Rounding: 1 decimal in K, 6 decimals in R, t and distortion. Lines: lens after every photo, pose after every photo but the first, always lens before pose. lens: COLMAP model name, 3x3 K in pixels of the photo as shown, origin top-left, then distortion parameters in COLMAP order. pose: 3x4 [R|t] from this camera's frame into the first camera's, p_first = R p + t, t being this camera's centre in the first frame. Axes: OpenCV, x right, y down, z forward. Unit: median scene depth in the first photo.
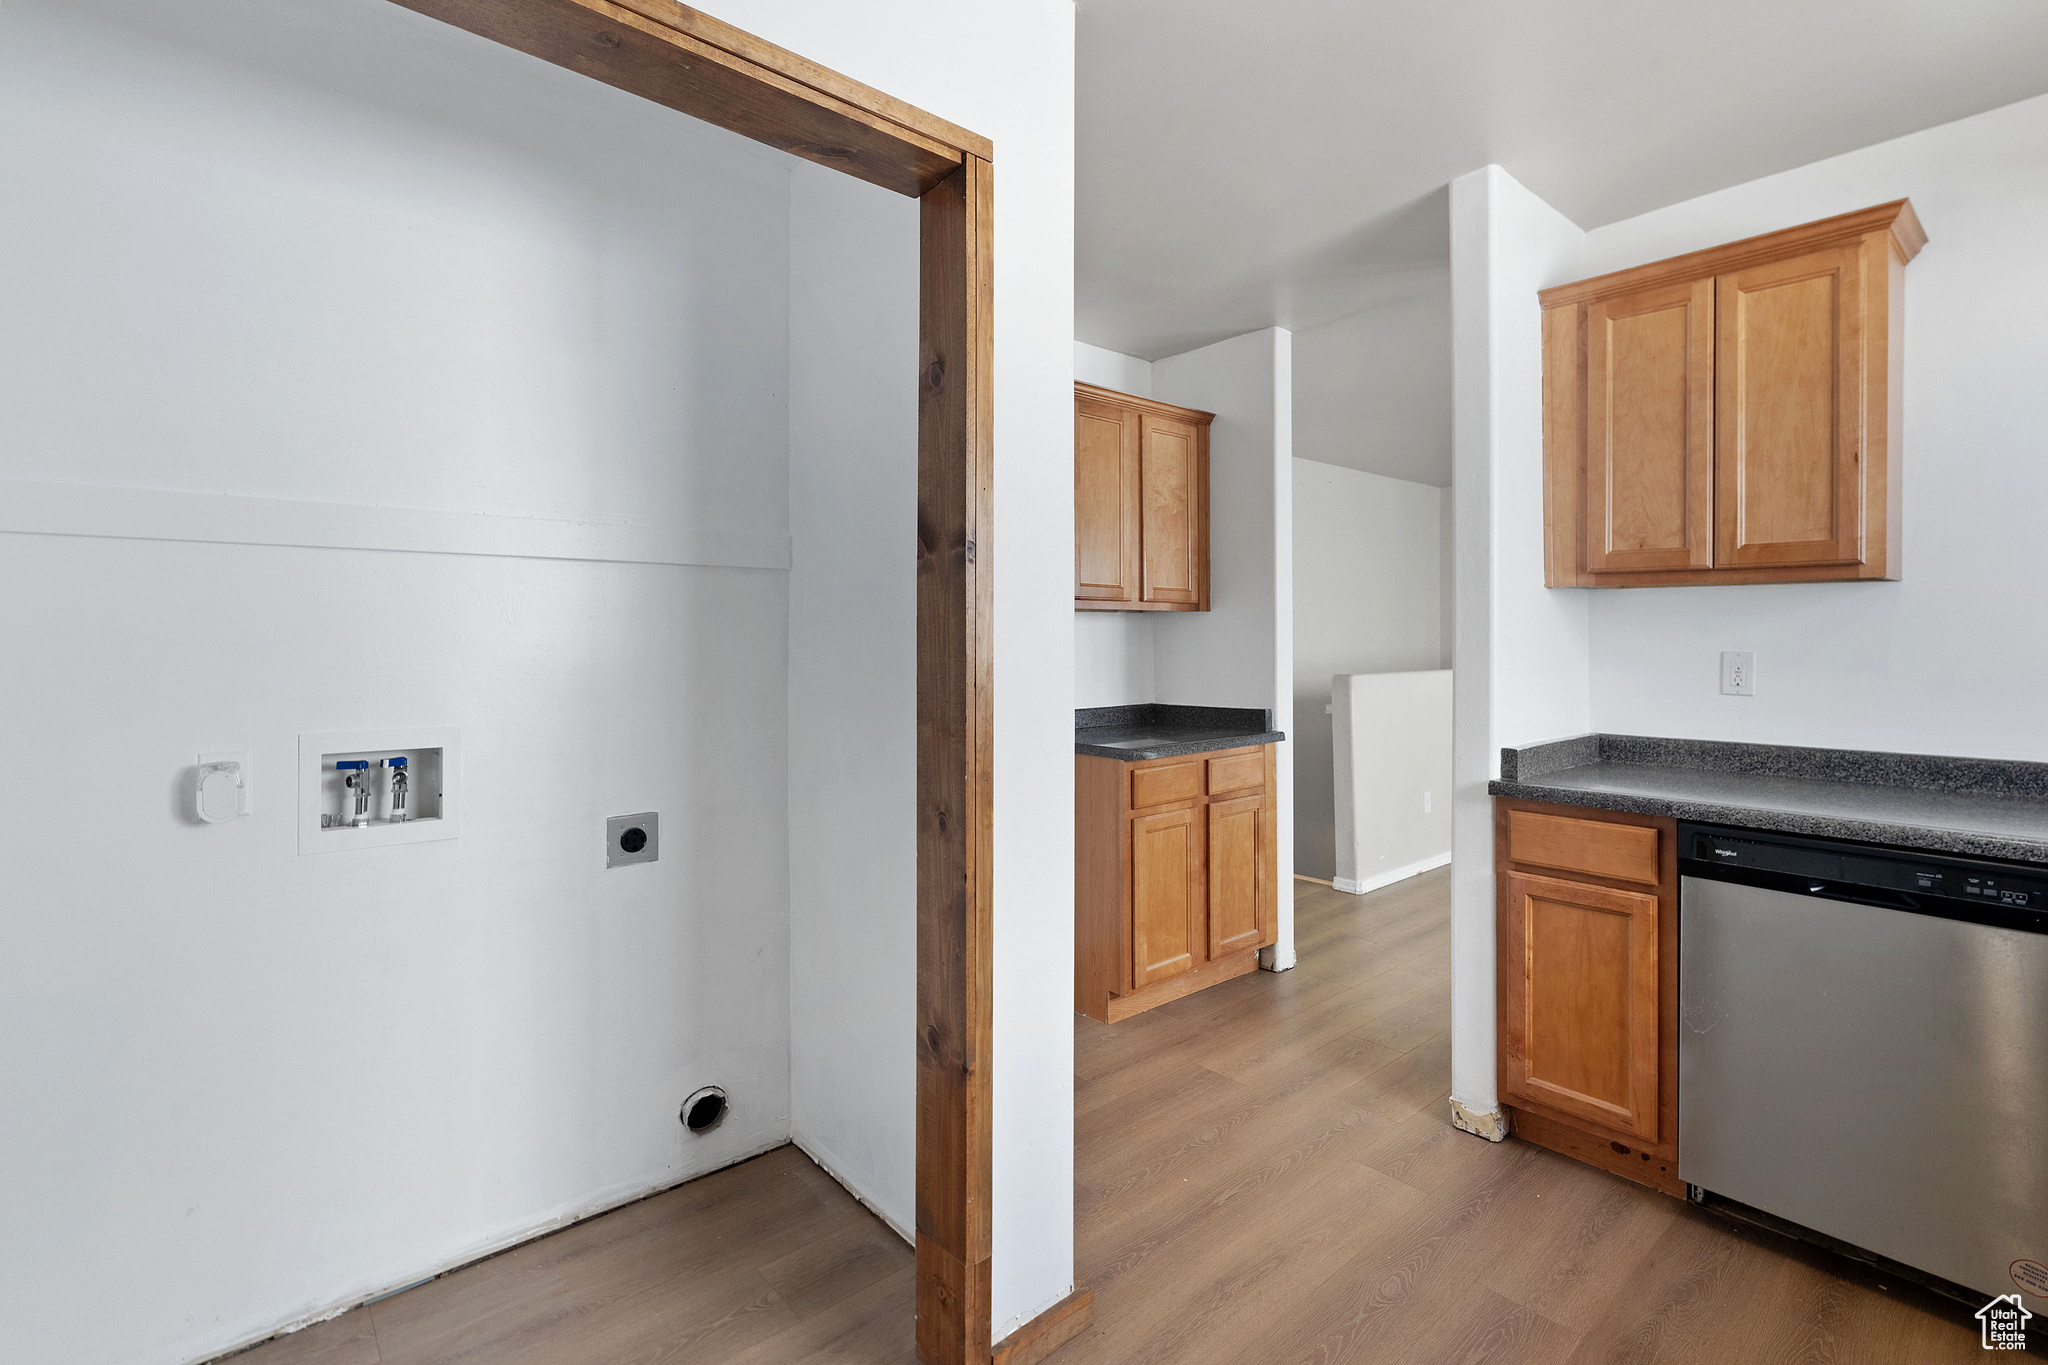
lens RADIAL K [[934.3, 0, 1028.3], [0, 934.3, 654.6], [0, 0, 1]] dist [0.000120, 0.000391]
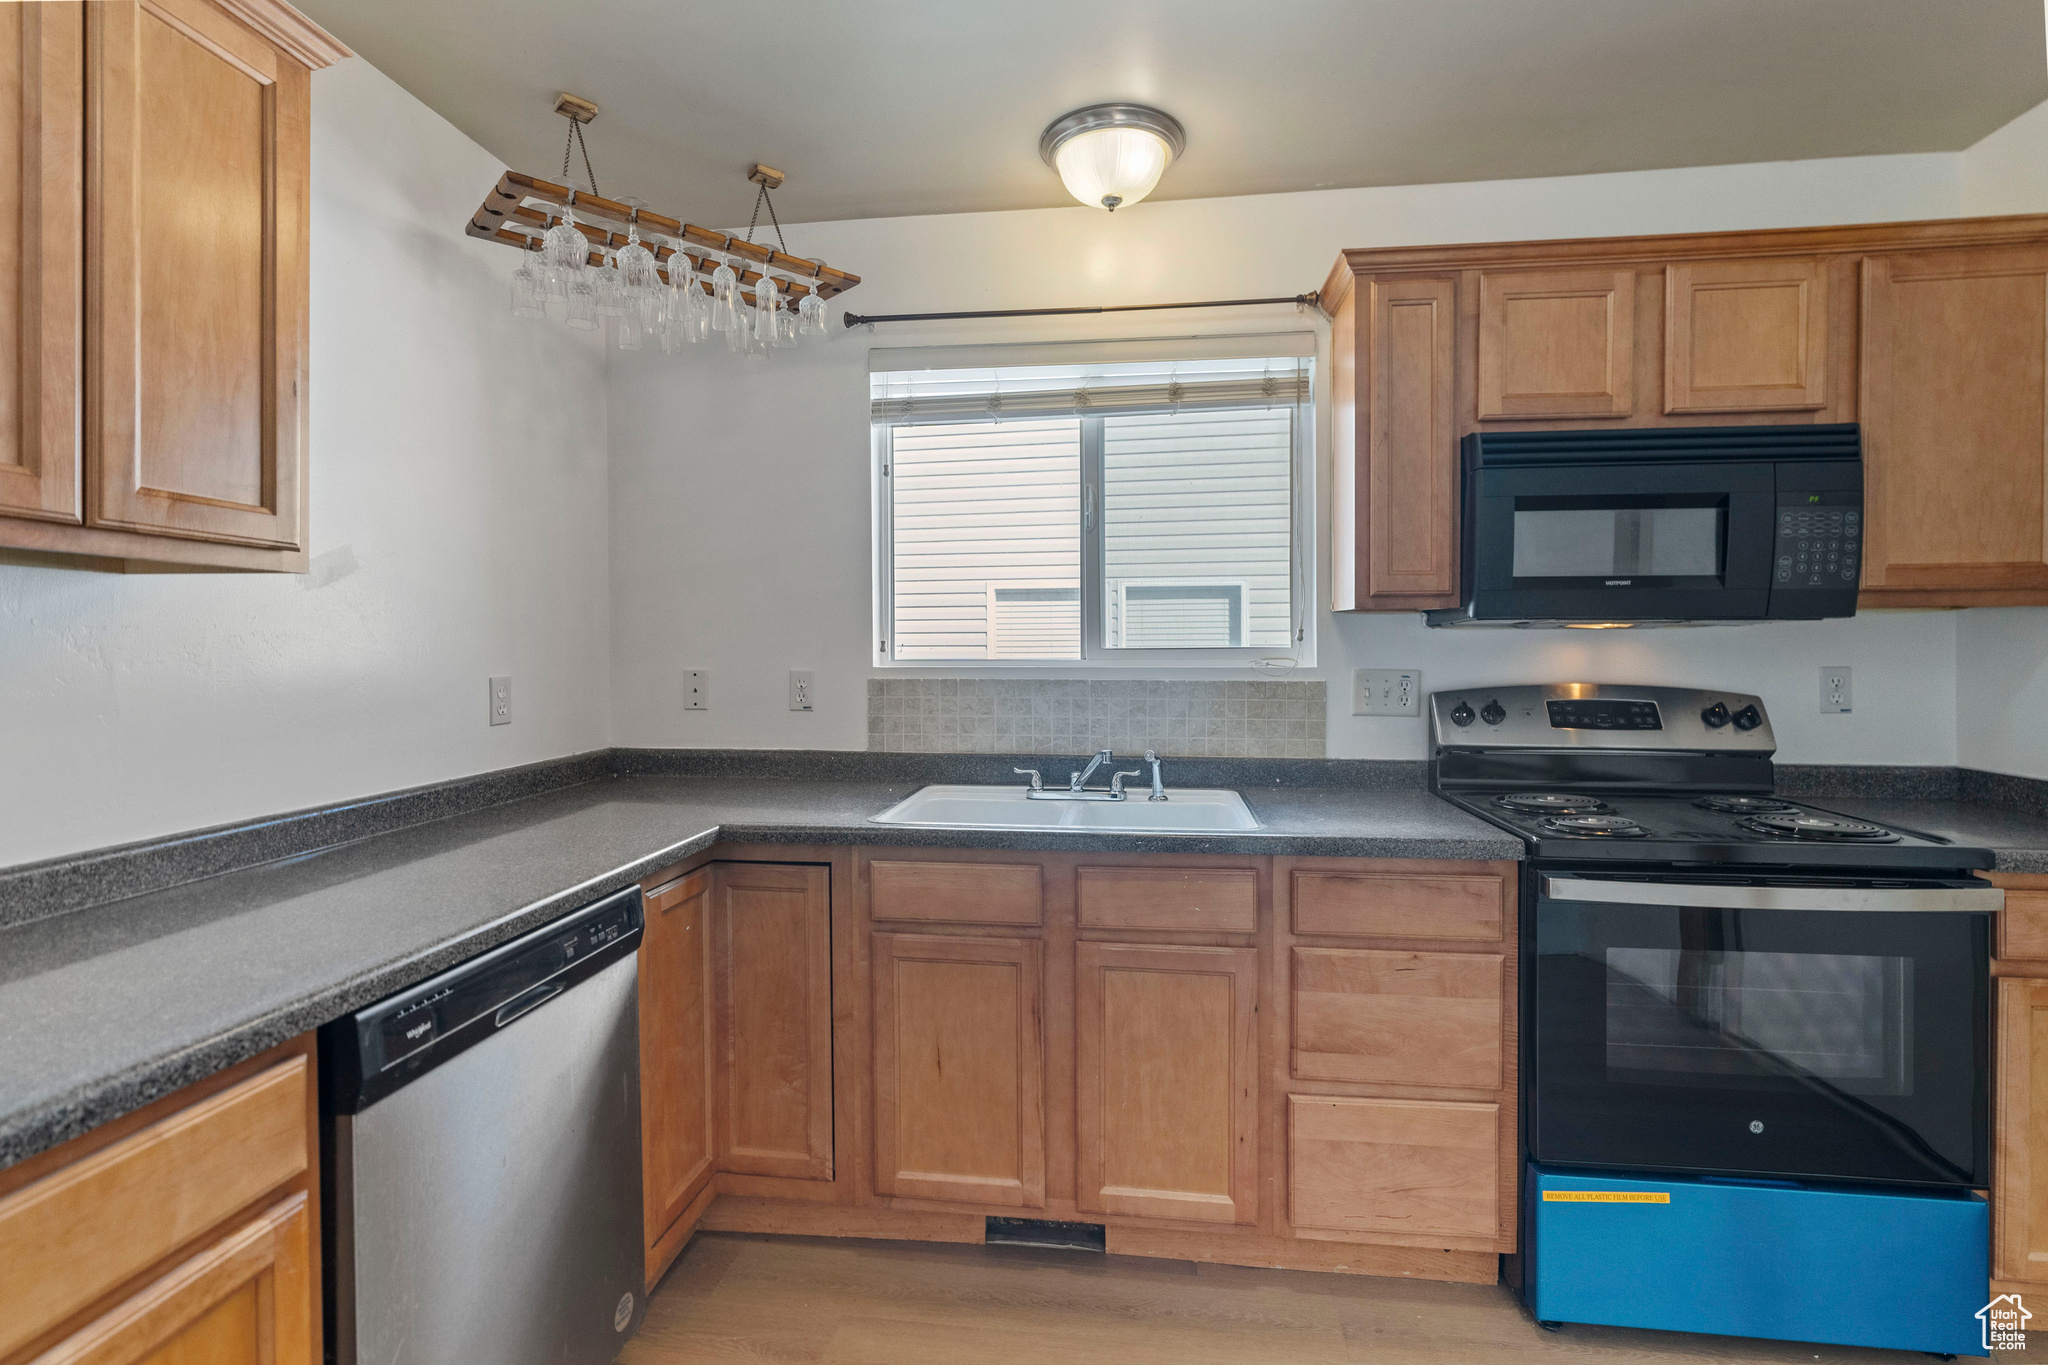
lens RADIAL K [[934.3, 0, 1028.3], [0, 934.3, 654.6], [0, 0, 1]] dist [0.000120, 0.000391]
pose [[-0.670929, -0.002972, 0.741515, 0.050921], [0.016939, 0.999670, 0.019334, -0.026823], [-0.741328, 0.025533, -0.670657, 1.030044]]
